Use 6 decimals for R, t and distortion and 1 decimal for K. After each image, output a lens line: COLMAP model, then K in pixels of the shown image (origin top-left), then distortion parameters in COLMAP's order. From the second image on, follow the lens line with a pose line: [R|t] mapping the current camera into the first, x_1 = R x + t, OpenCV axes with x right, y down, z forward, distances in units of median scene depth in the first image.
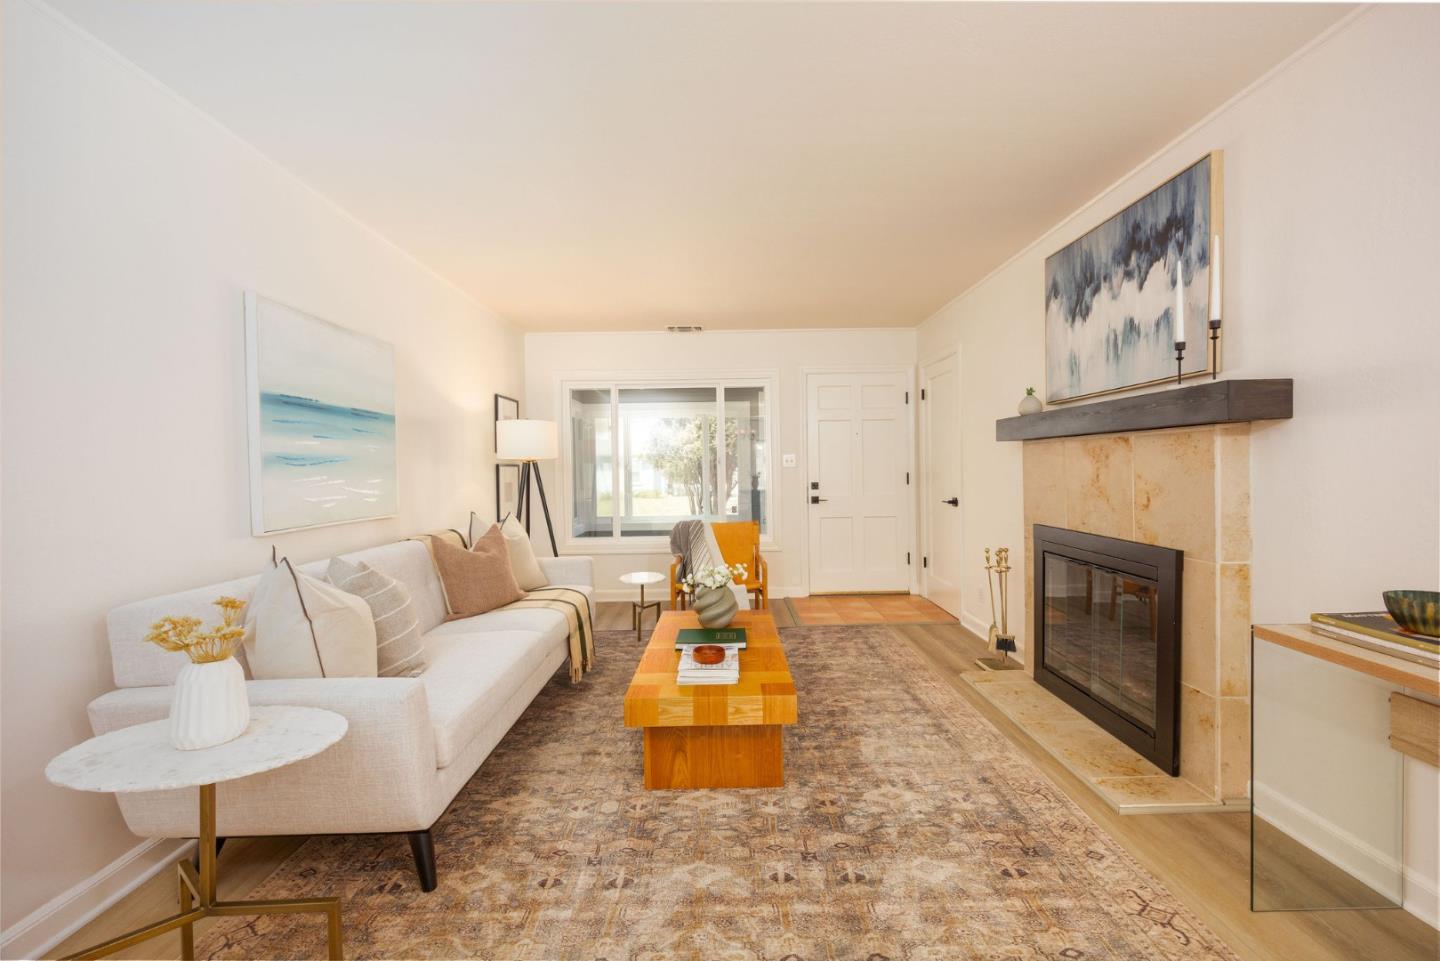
lens RADIAL K [[574.4, 0, 708.8], [0, 574.4, 479.6], [0, 0, 1]] dist [-0.003205, -0.000619]
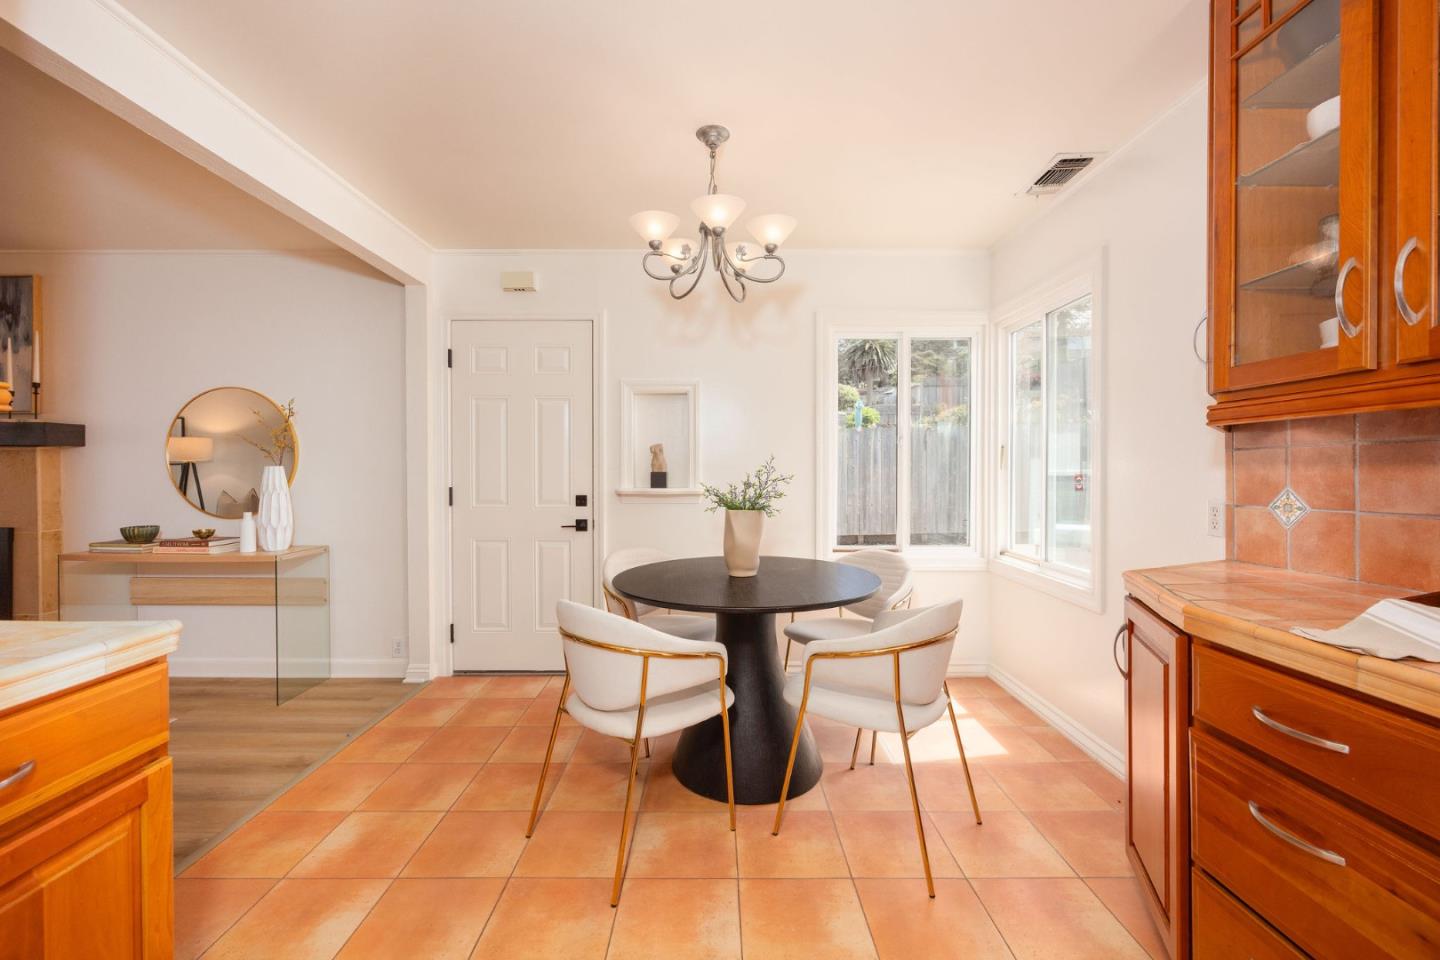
lens RADIAL K [[611.9, 0, 755.2], [0, 611.9, 474.9], [0, 0, 1]] dist [-0.001344, -0.000462]
pose [[-0.004677, 0.006313, 0.999969, -0.727158], [0.017843, 0.999821, -0.006228, 0.026190], [-0.999830, 0.017814, -0.004788, -0.873464]]
